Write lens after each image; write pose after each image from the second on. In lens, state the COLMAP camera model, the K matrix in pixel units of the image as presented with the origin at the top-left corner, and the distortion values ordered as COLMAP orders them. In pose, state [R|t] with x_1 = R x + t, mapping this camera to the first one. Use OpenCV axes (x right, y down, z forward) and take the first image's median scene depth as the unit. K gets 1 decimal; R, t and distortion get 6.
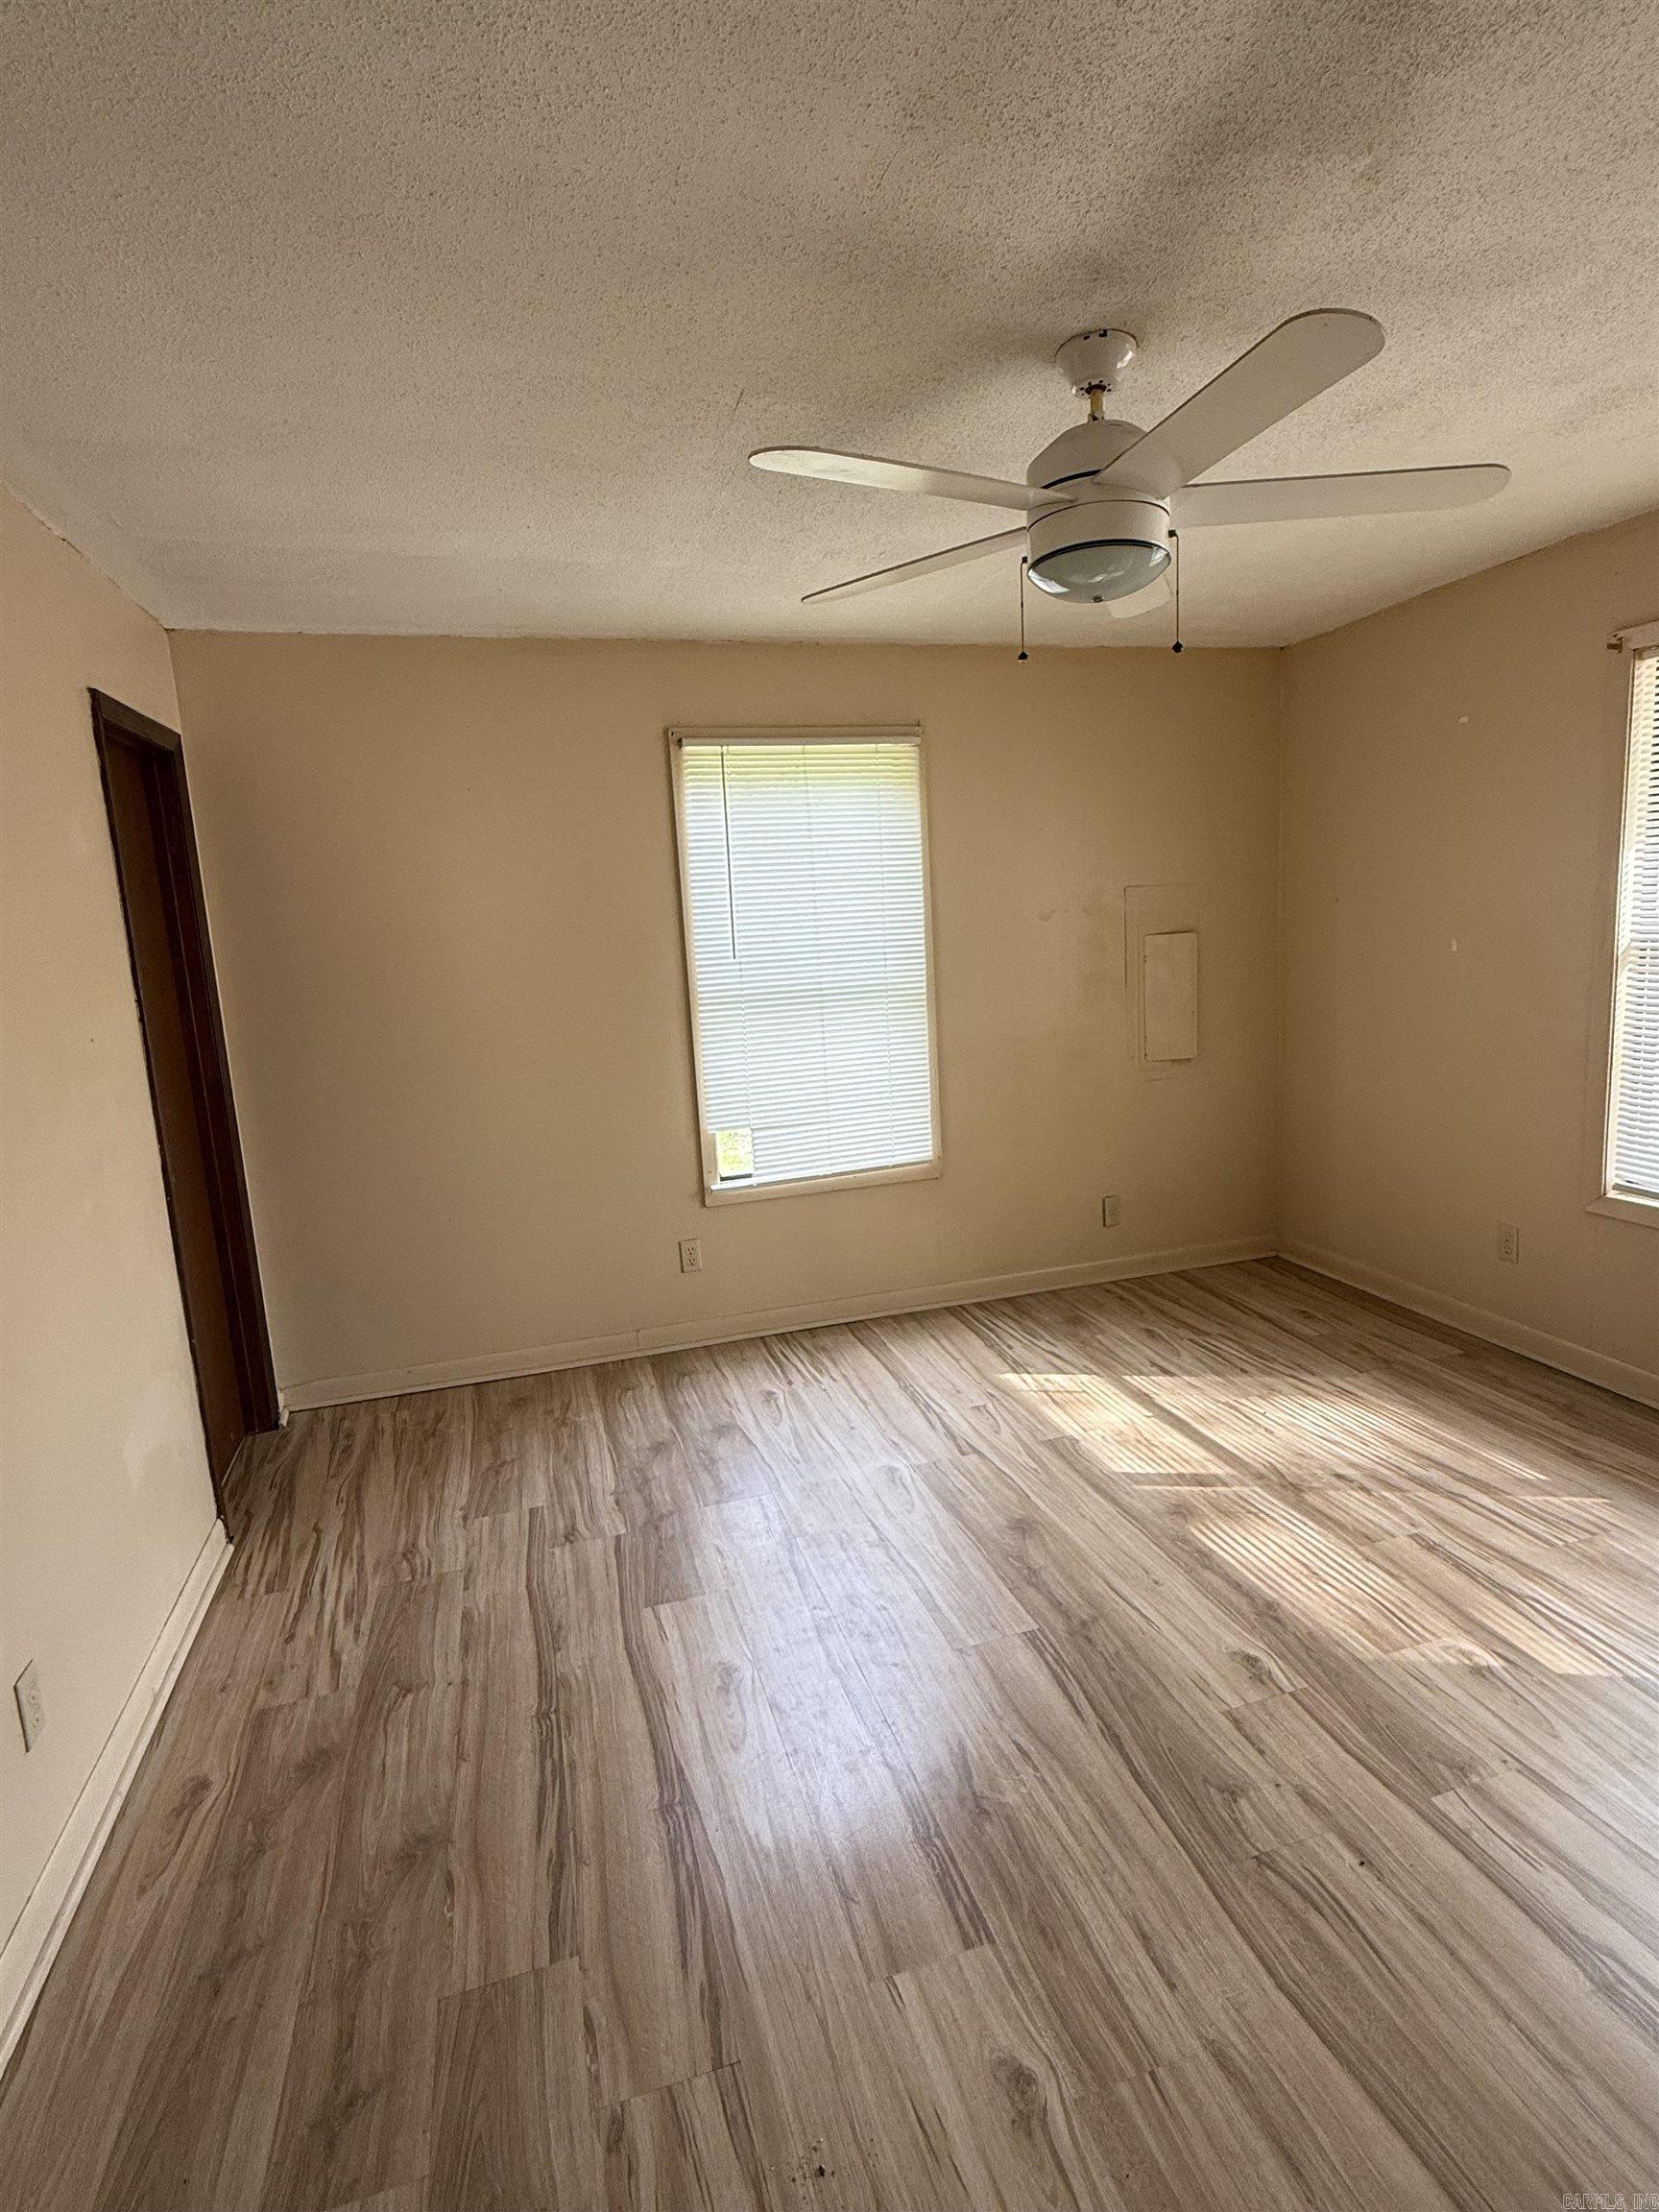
lens RADIAL K [[1099.7, 0, 838.6], [0, 1099.7, 1103.5], [0, 0, 1]] dist [-0.002289, -0.000589]
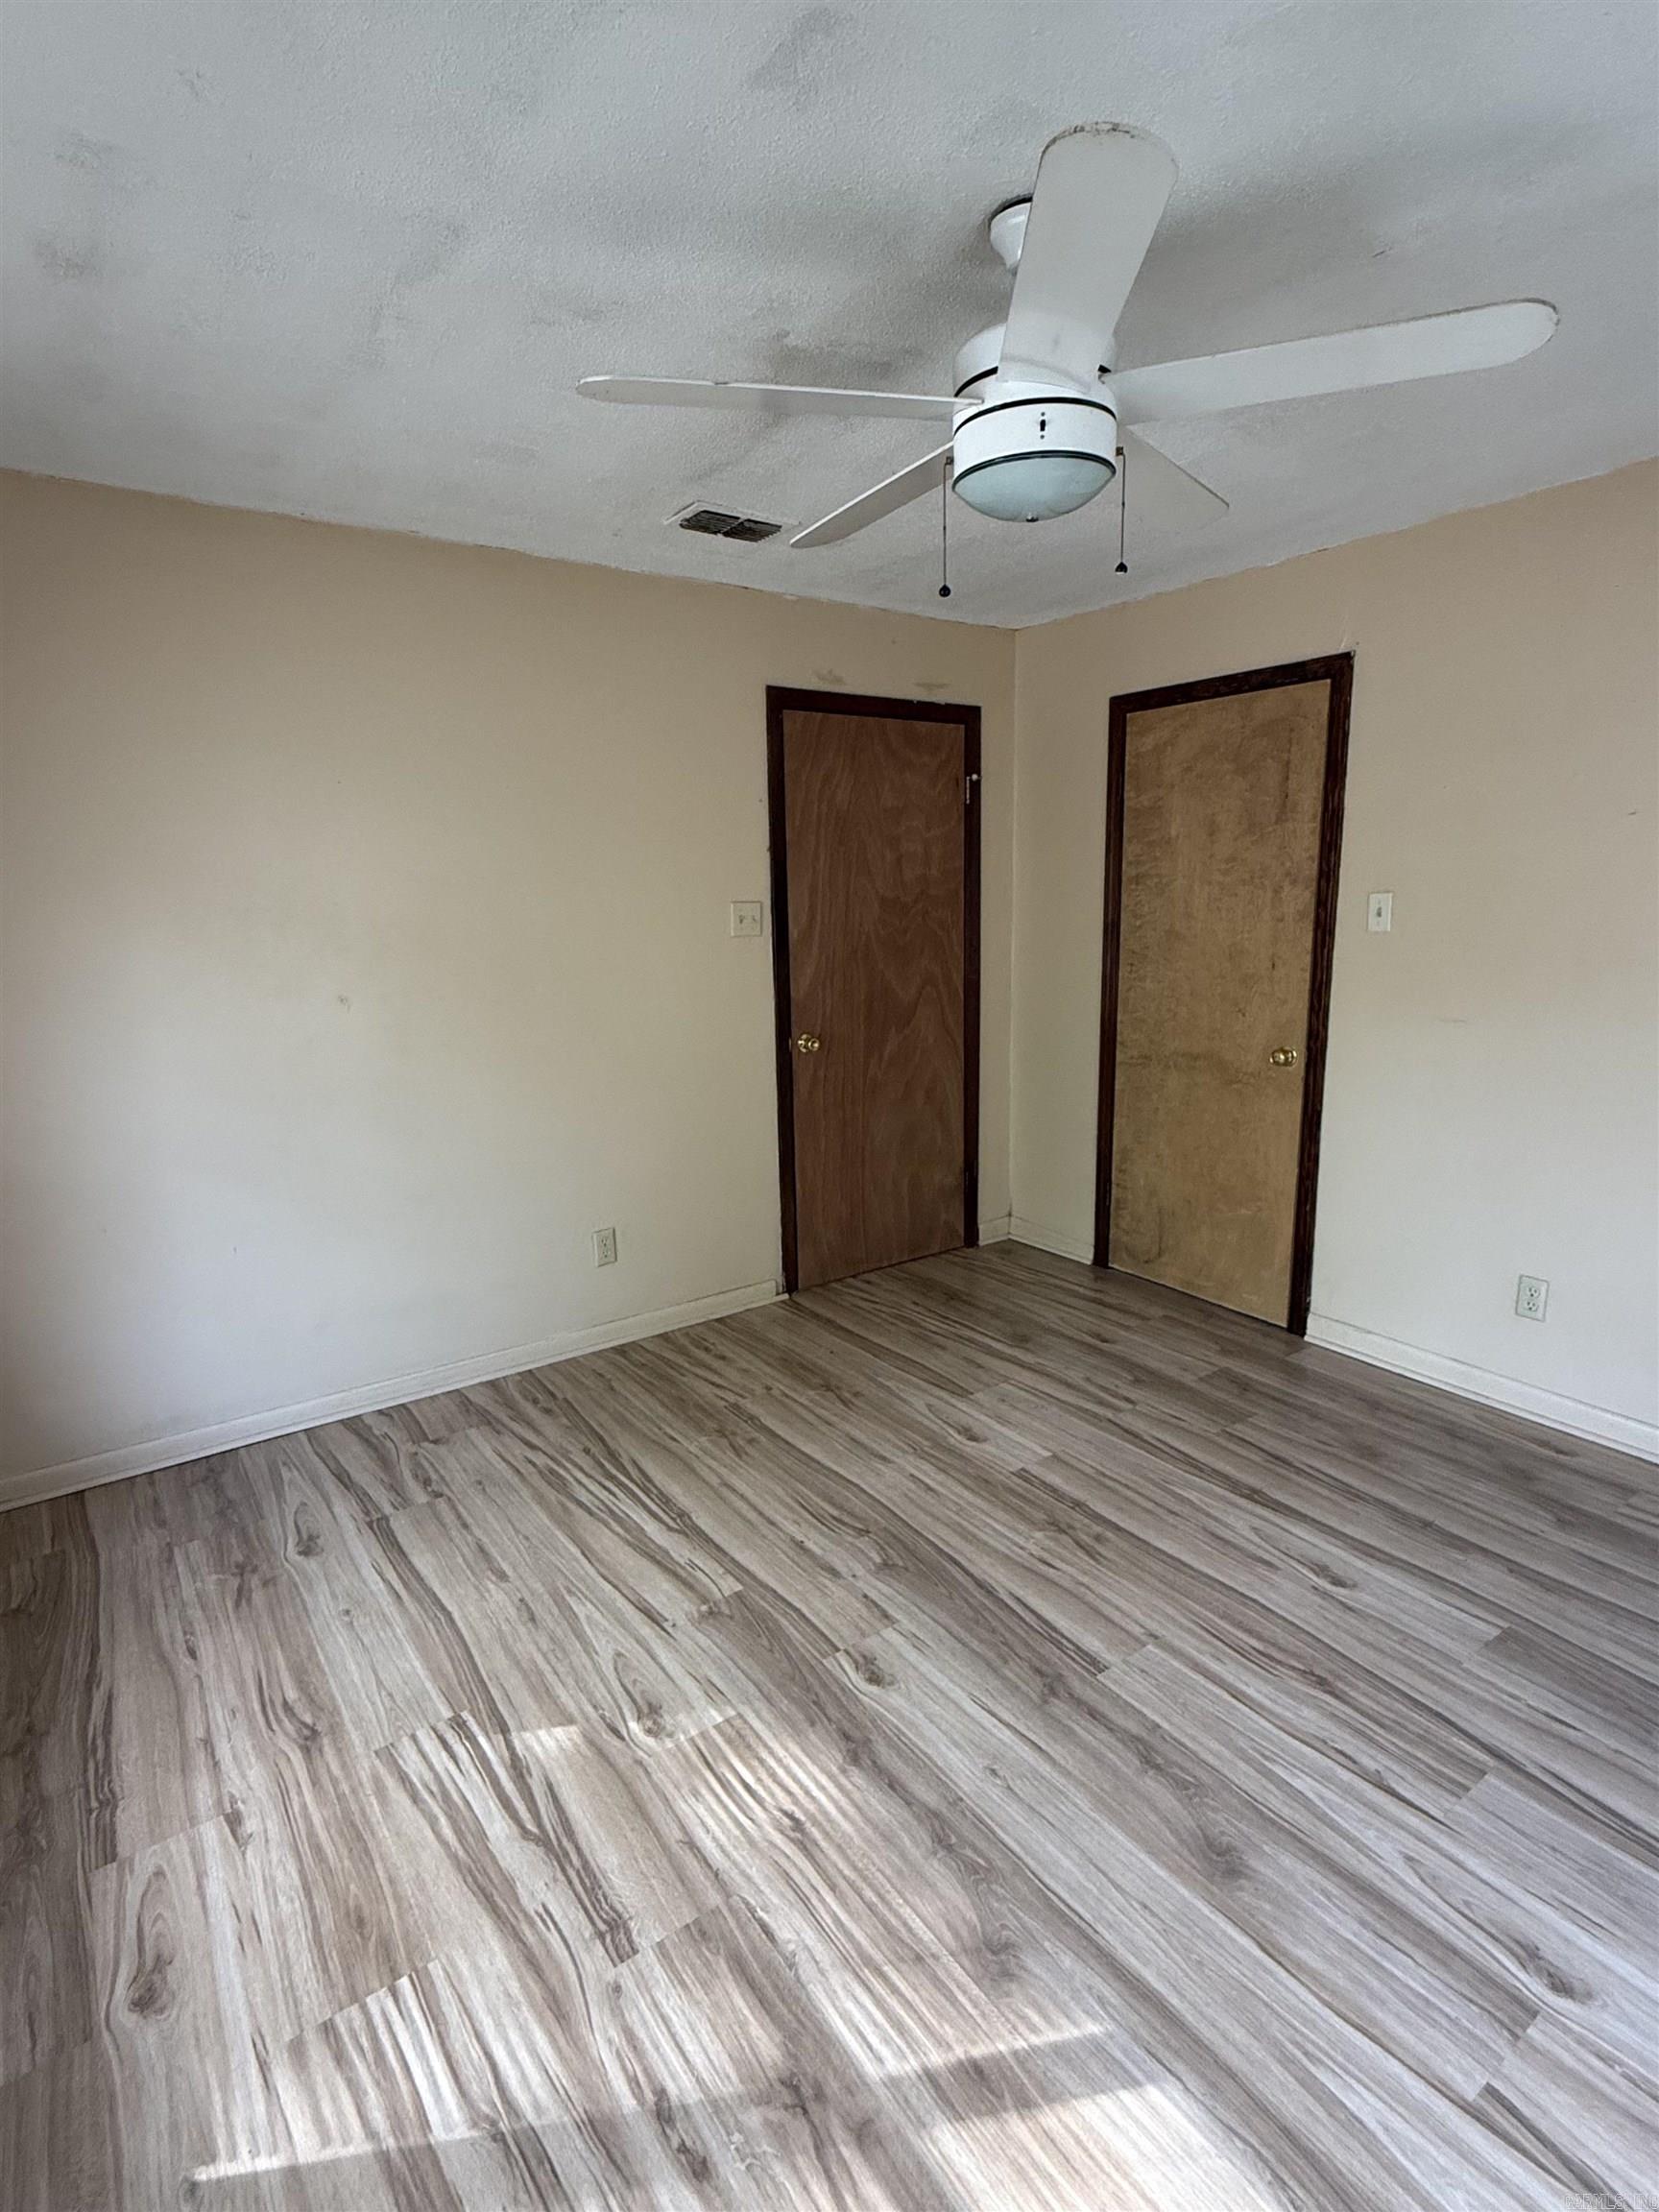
lens RADIAL K [[1099.7, 0, 836.8], [0, 1099.7, 1106.1], [0, 0, 1]] dist [-0.002289, -0.000589]
pose [[-0.942757, 0.136256, -0.304375, 0.674236], [0.018918, 0.933101, 0.359116, -0.324081], [0.332944, 0.332800, -0.882265, 1.784466]]
